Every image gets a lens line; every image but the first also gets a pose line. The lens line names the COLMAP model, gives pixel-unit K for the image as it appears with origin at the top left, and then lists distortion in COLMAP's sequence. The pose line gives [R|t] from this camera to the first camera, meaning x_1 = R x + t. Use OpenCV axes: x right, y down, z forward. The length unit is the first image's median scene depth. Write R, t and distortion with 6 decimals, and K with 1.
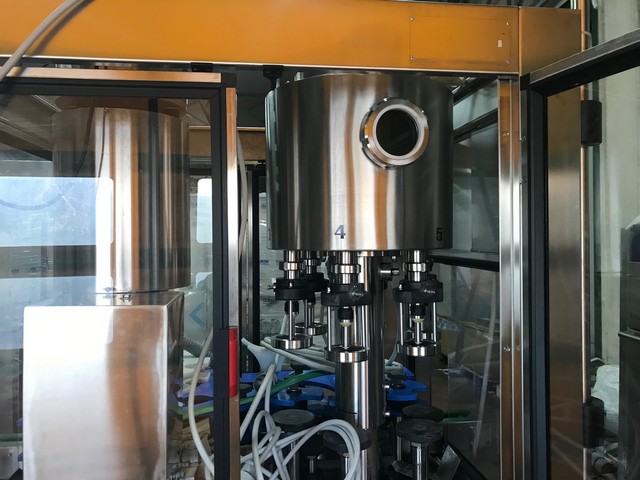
lens RADIAL K [[527.4, 0, 312.1], [0, 527.4, 239.4], [0, 0, 1]] dist [0.041035, -0.069104]
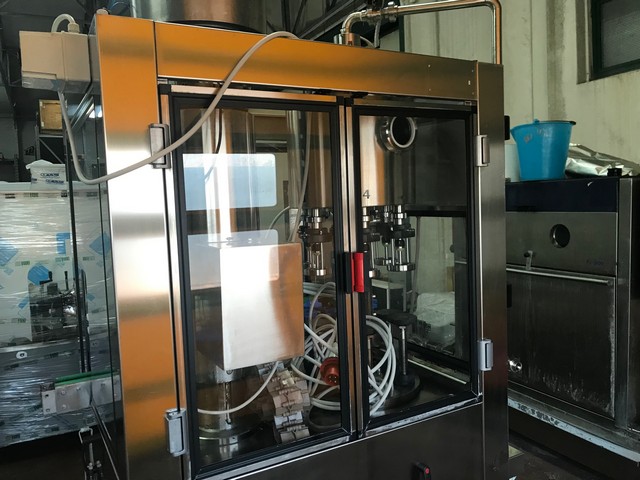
lens RADIAL K [[527.4, 0, 312.1], [0, 527.4, 239.4], [0, 0, 1]] dist [0.041035, -0.069104]
pose [[0.920110, -0.062731, 0.386604, -0.688197], [0.037042, 0.996603, 0.073552, -0.002608], [-0.389904, -0.053355, 0.919308, -0.359341]]
